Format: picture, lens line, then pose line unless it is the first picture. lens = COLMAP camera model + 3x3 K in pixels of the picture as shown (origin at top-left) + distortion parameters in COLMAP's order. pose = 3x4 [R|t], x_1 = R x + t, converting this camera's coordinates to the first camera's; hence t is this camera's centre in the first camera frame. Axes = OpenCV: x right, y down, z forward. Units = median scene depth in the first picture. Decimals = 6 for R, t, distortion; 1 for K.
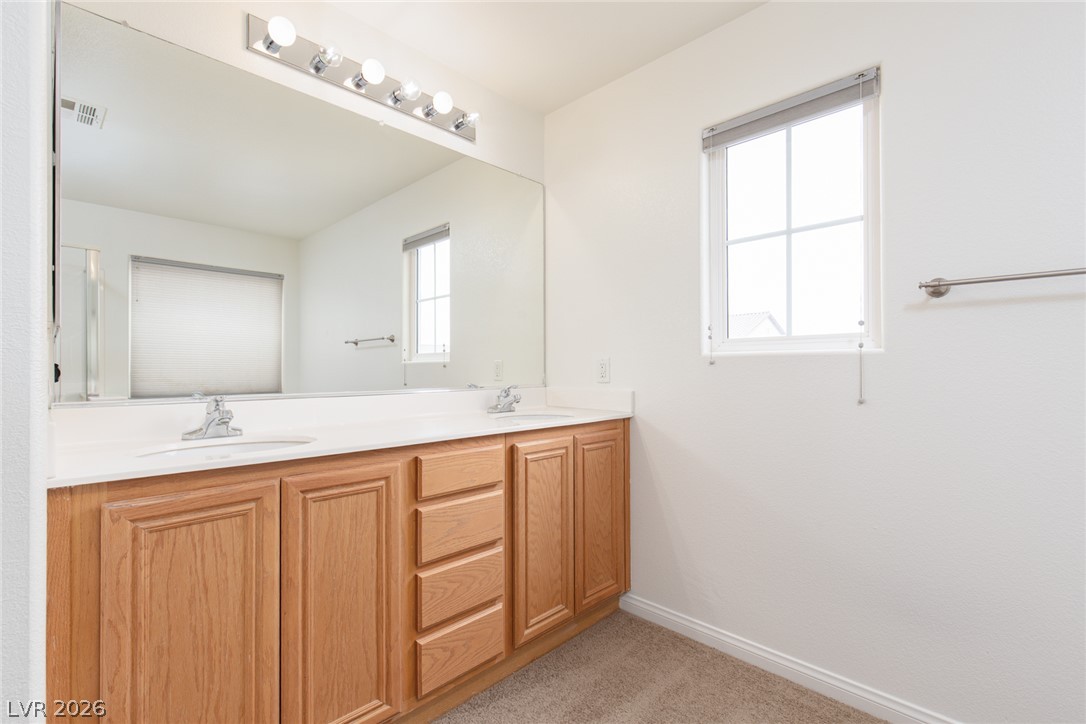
lens RADIAL K [[490.6, 0, 541.5], [0, 490.6, 367.7], [0, 0, 1]] dist [0.003446, 0.000216]
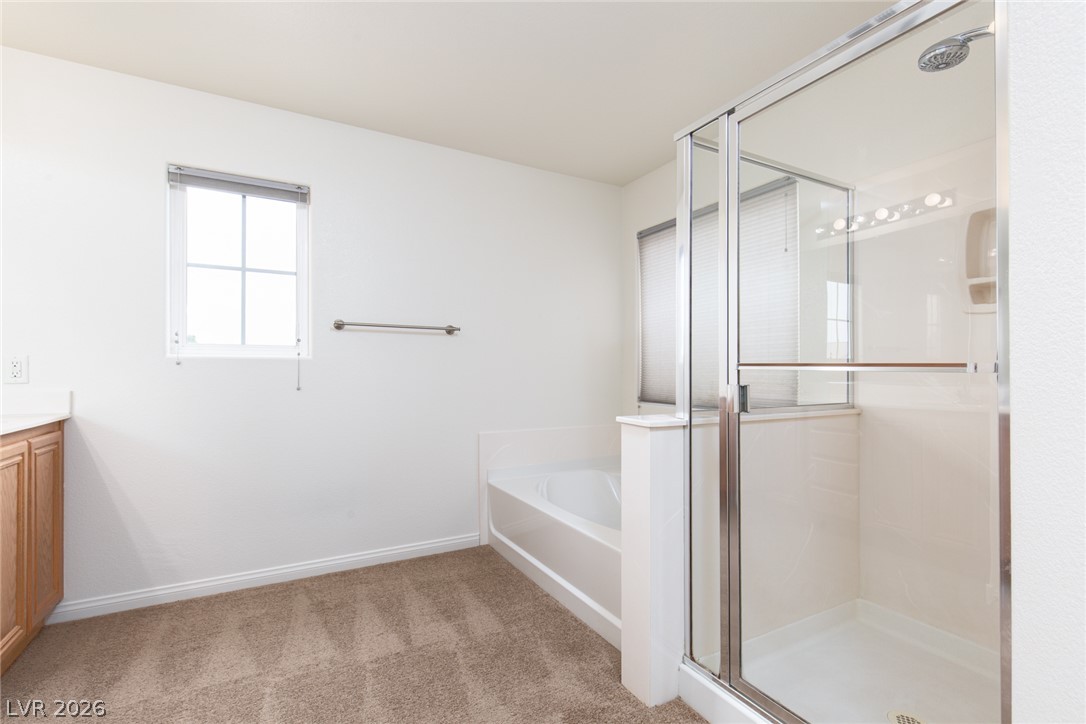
lens RADIAL K [[490.6, 0, 541.5], [0, 490.6, 367.7], [0, 0, 1]] dist [0.003446, 0.000216]
pose [[0.293493, 0.002614, 0.955958, -0.539072], [-0.002694, 0.999995, -0.001907, 0.000523], [-0.955957, -0.002016, 0.293498, -0.199124]]
